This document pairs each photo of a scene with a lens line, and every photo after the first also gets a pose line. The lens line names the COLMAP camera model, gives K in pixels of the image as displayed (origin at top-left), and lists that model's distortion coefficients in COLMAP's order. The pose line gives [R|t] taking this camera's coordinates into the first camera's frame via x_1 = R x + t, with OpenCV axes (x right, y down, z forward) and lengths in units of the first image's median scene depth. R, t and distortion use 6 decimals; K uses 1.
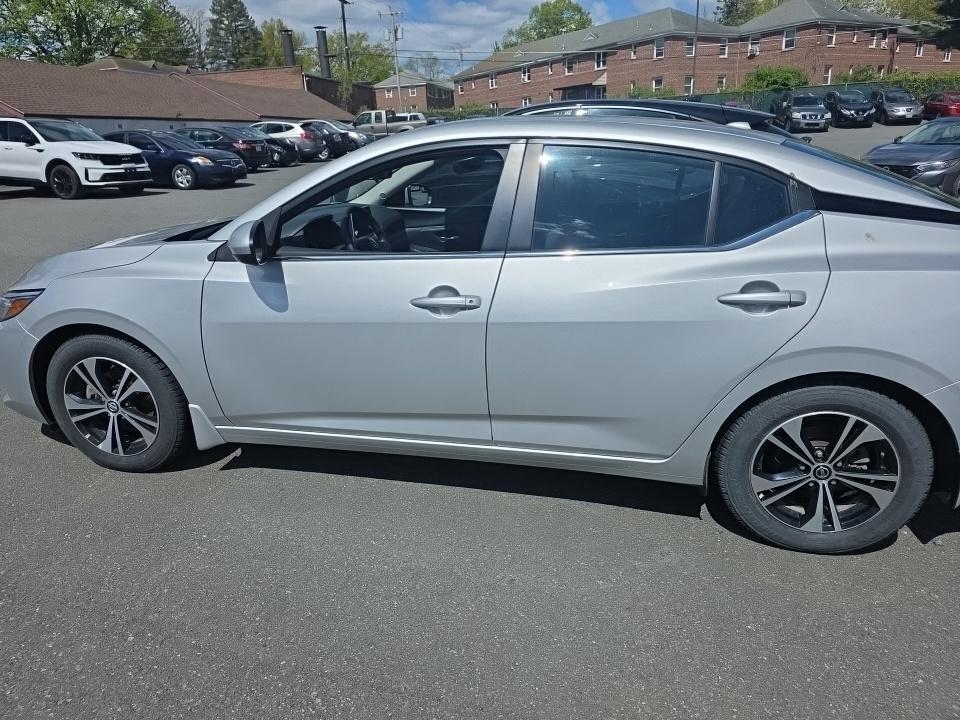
lens RADIAL K [[638.9, 0, 482.3], [0, 638.9, 359.4], [0, 0, 1]] dist [0.004481, -0.002196]
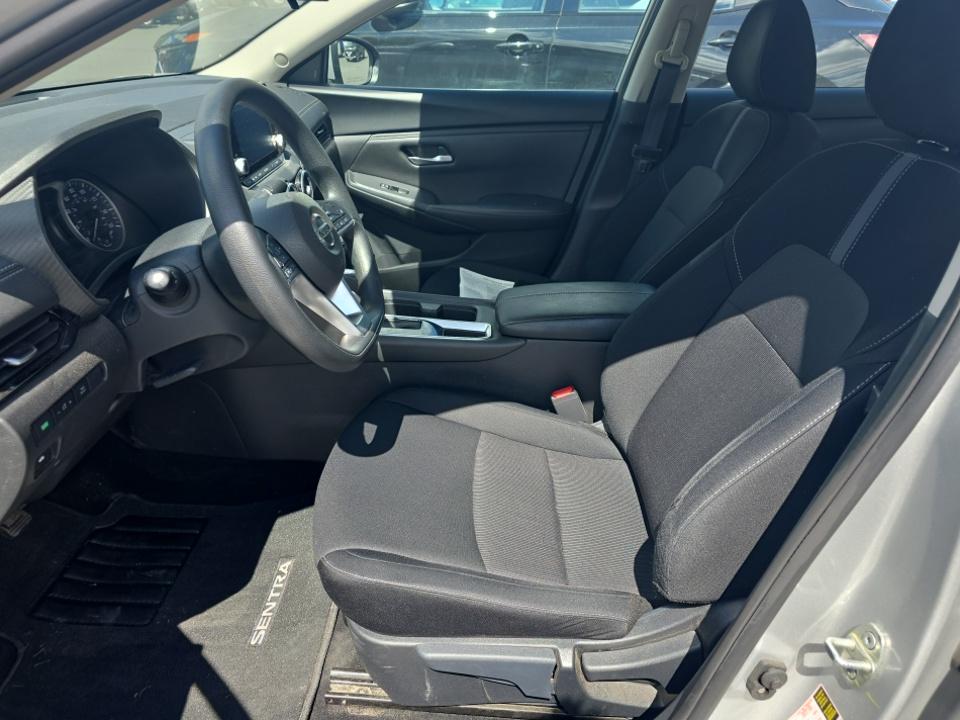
lens RADIAL K [[638.9, 0, 479.6], [0, 638.9, 360.1], [0, 0, 1]] dist [0.004481, -0.002196]
pose [[0.978995, -0.058899, 0.195192, -0.117566], [0.026366, 0.985899, 0.165251, -0.120525], [-0.202173, -0.156634, 0.966743, 0.510112]]
